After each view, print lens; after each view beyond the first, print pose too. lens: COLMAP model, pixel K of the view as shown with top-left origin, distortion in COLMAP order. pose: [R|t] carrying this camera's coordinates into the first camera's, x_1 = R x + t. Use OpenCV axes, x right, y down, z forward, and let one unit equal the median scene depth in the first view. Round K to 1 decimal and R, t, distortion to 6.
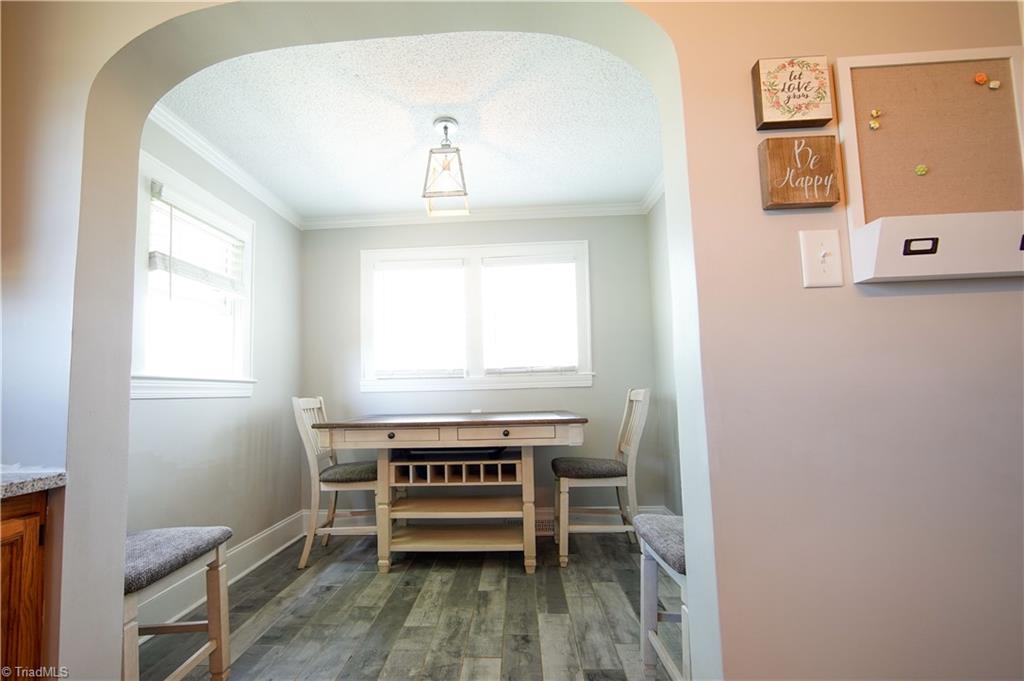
lens RADIAL K [[441.3, 0, 504.2], [0, 441.3, 356.8], [0, 0, 1]] dist [-0.011675, -0.000088]
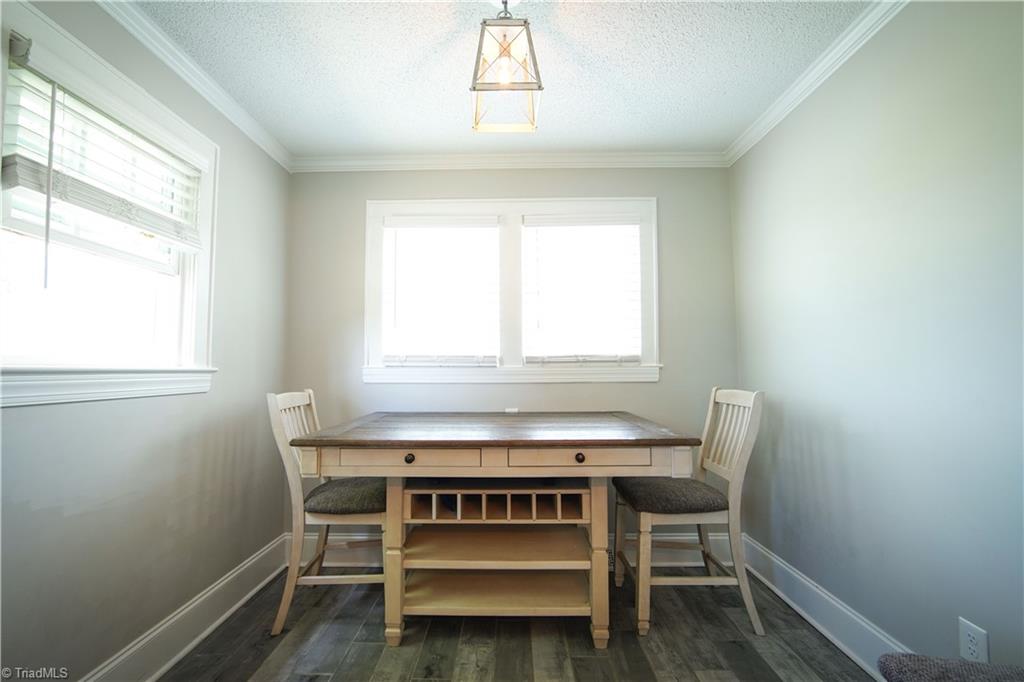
lens RADIAL K [[408.5, 0, 508.9], [0, 408.5, 341.0], [0, 0, 1]] dist [-0.012082, 0.001911]
pose [[0.999234, 0.022910, 0.031723, -0.117260], [-0.023371, 0.999625, 0.014247, -0.012327], [-0.031384, -0.014977, 0.999395, 0.341990]]
